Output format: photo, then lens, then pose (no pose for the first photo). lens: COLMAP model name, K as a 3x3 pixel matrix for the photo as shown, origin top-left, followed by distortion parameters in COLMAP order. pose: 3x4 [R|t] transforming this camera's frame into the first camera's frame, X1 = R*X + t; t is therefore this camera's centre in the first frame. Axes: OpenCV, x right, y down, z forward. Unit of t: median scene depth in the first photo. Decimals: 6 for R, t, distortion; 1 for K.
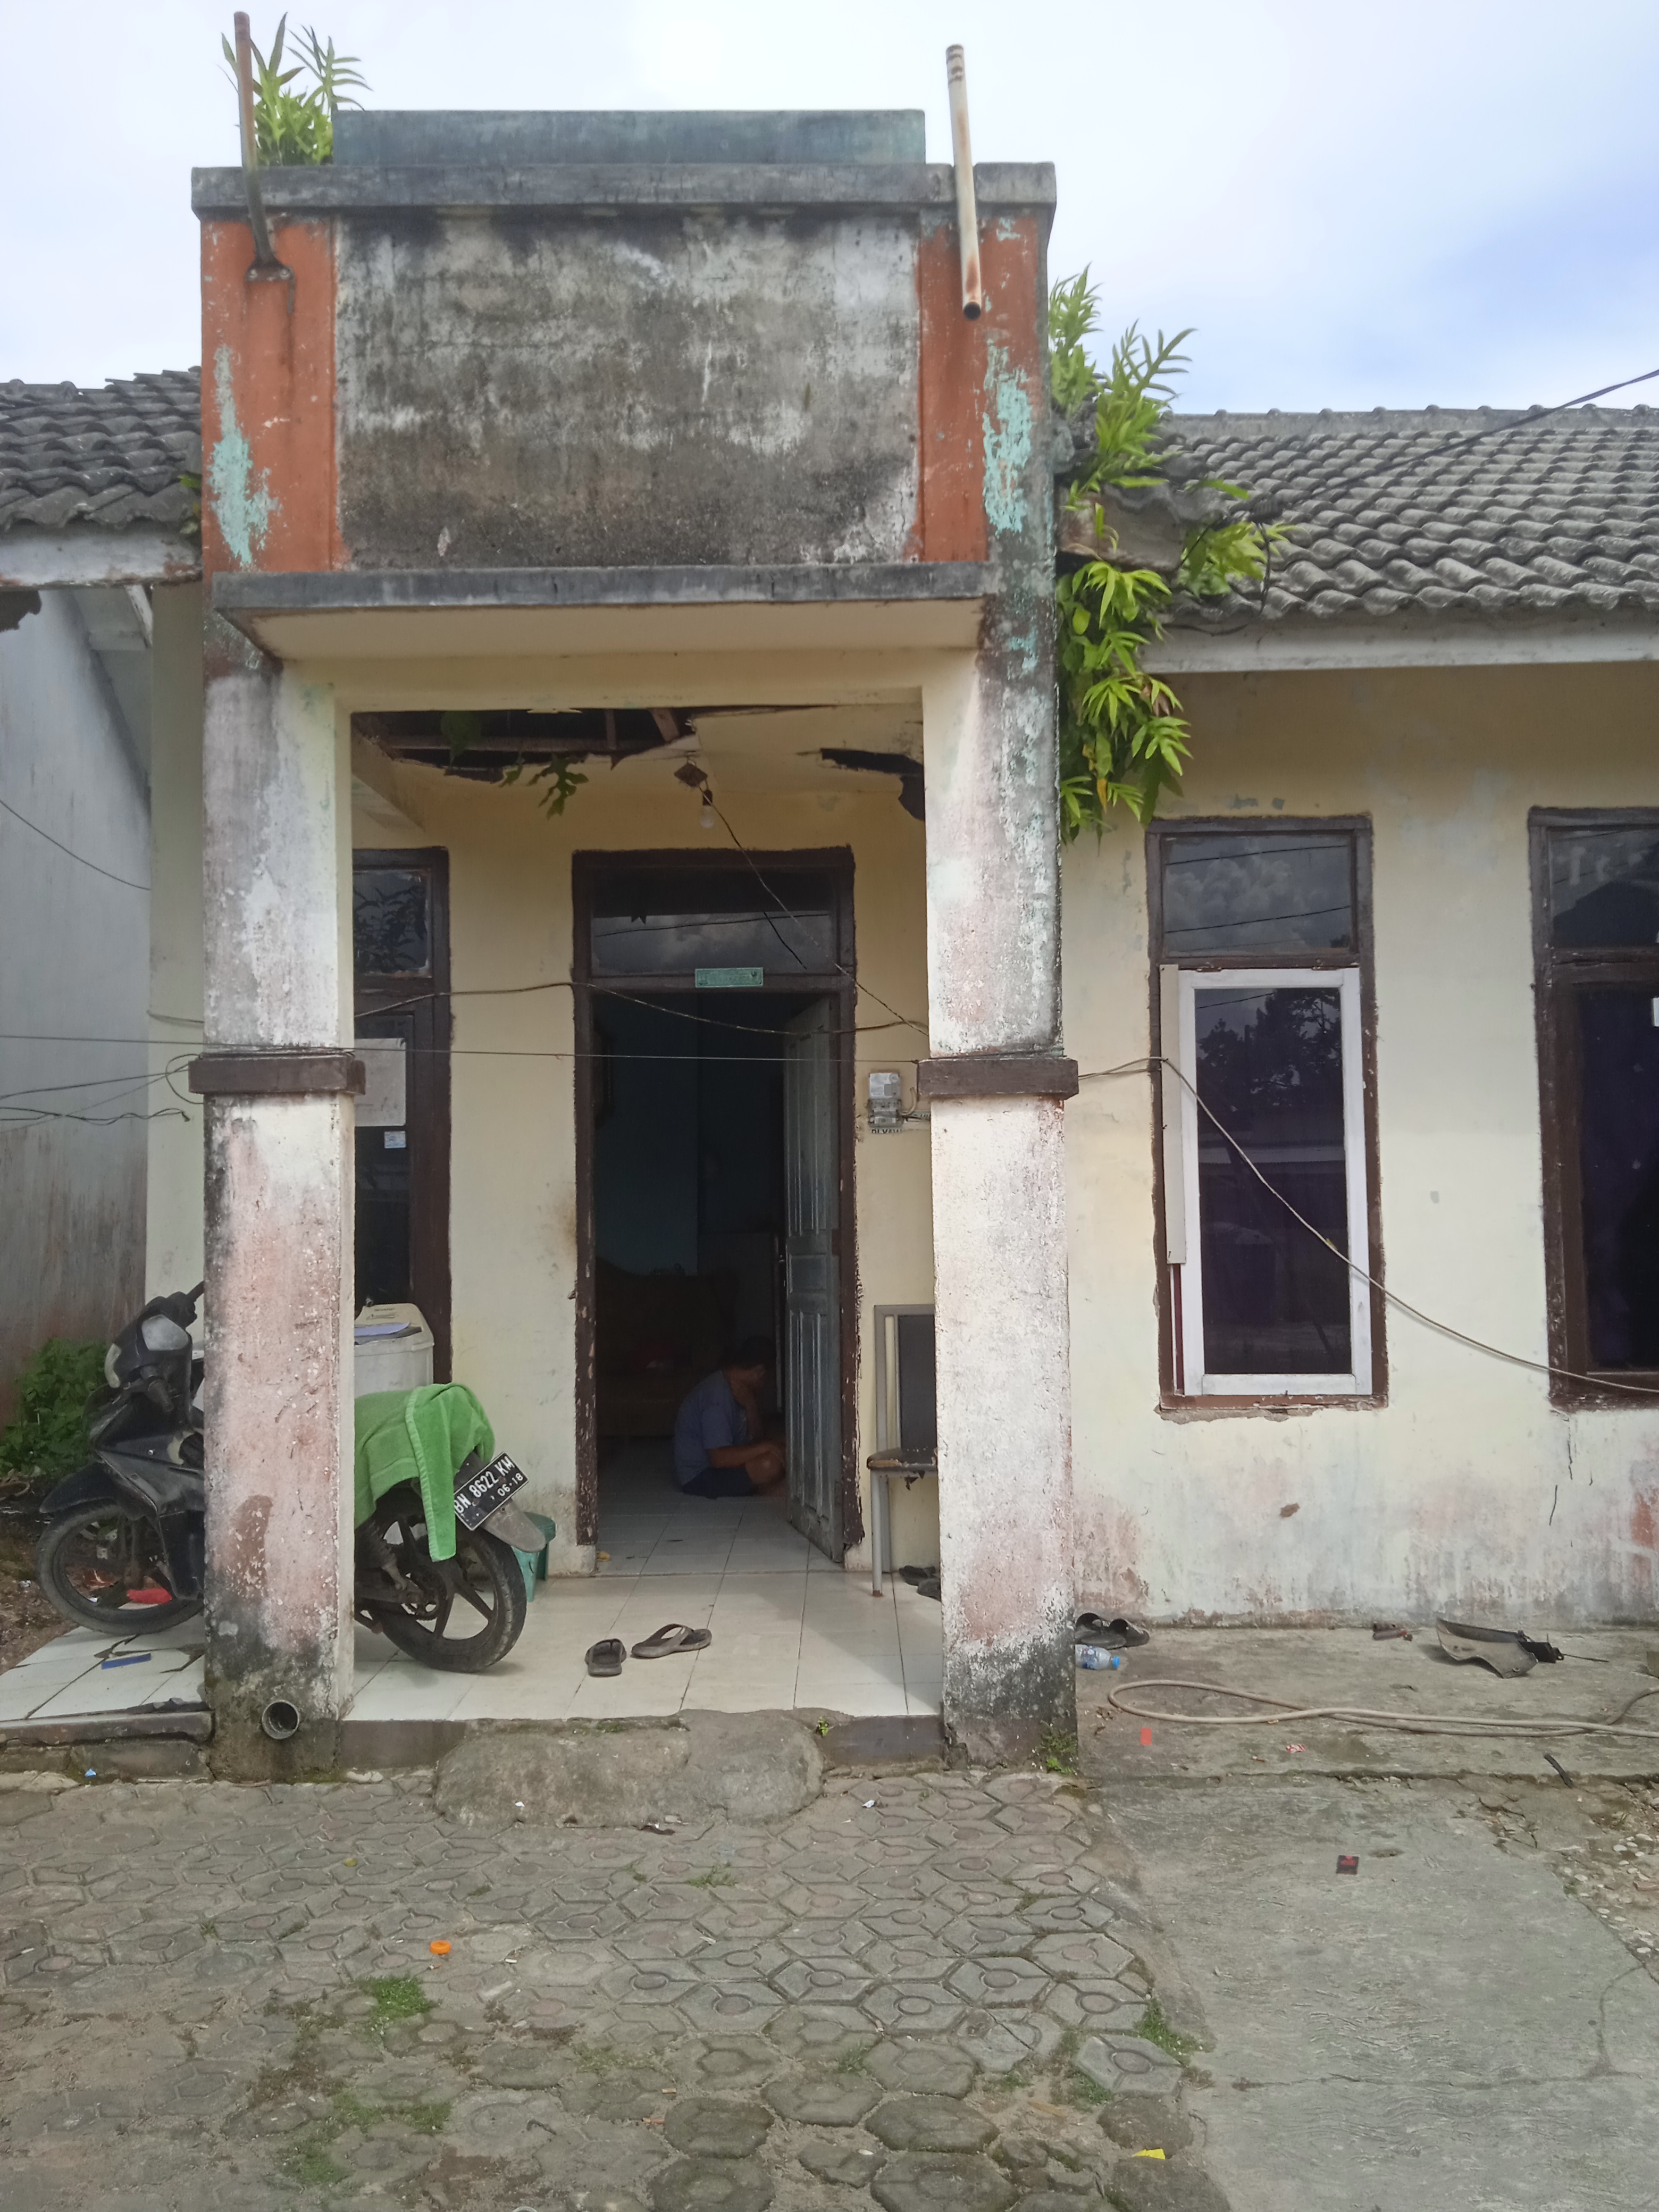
lens RADIAL K [[1812.2, 0, 830.6], [0, 1812.2, 1110.1], [0, 0, 1]] dist [0.041539, -0.039511]
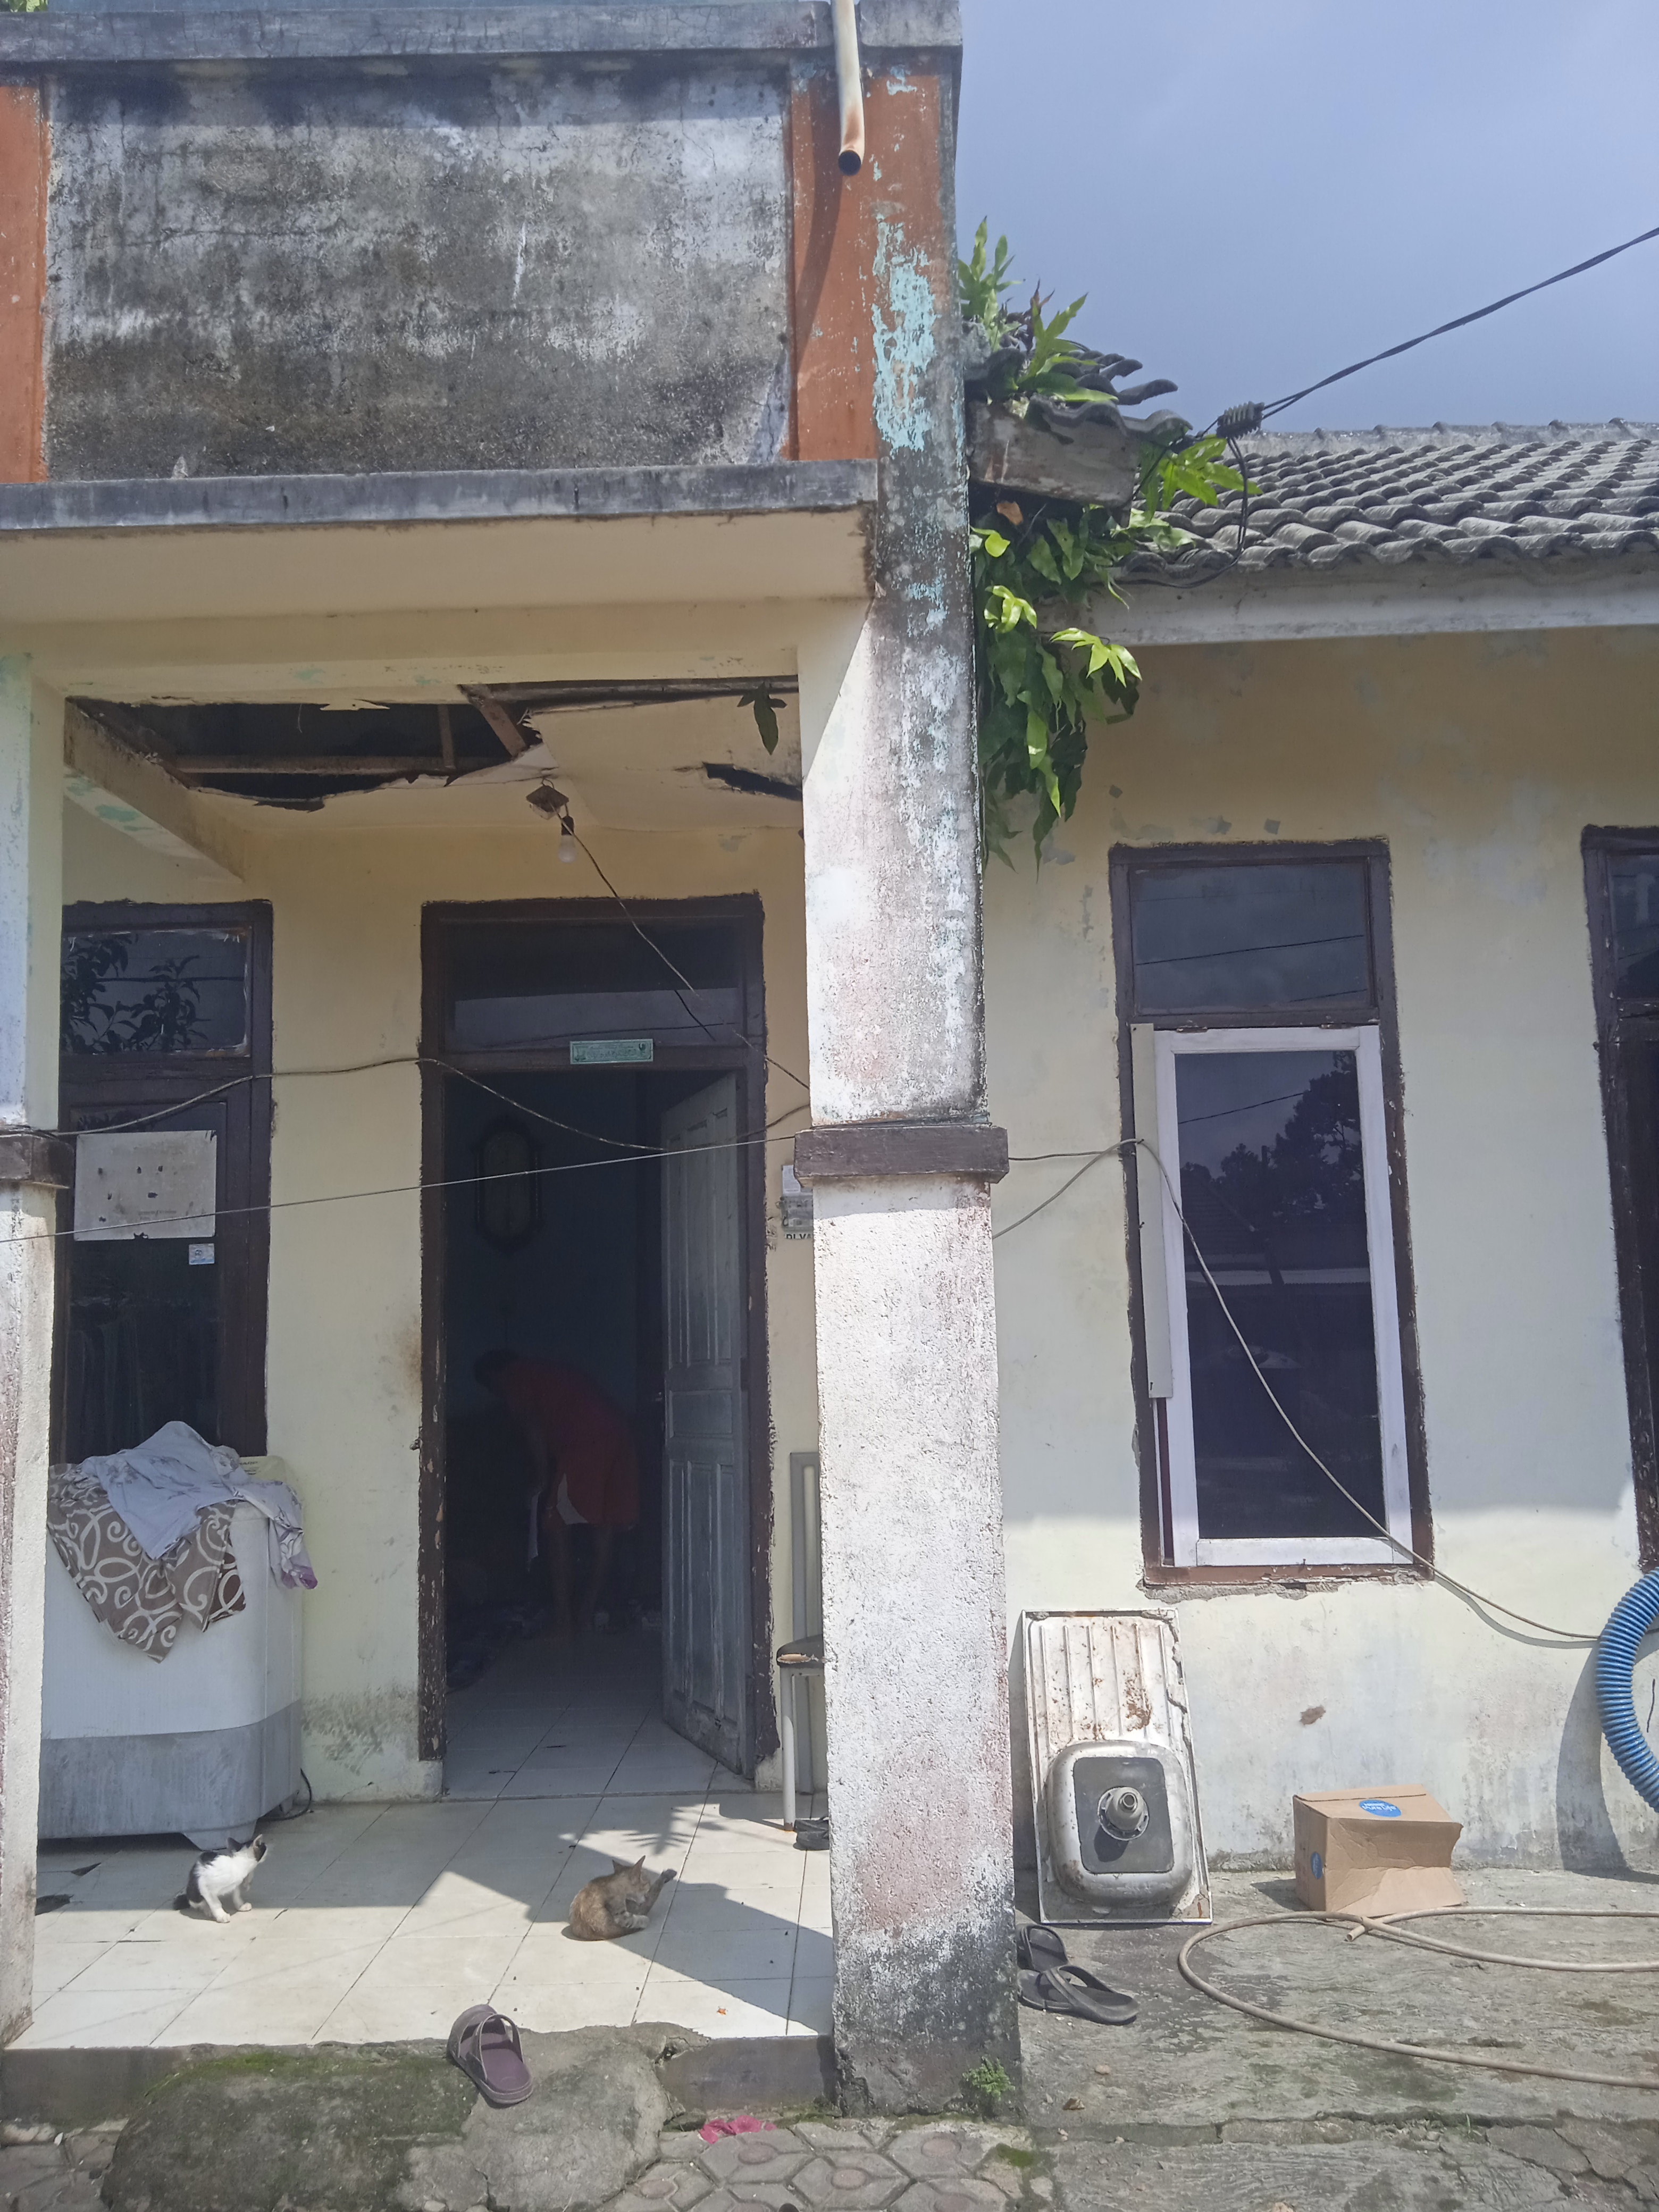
lens RADIAL K [[1827.6, 0, 817.0], [0, 1827.6, 1113.3], [0, 0, 1]] dist [0.024582, -0.015915]
pose [[0.999804, -0.012672, -0.015198, 0.067623], [0.011622, 0.997665, -0.067307, 0.015726], [0.016015, 0.067117, 0.997617, 0.238603]]
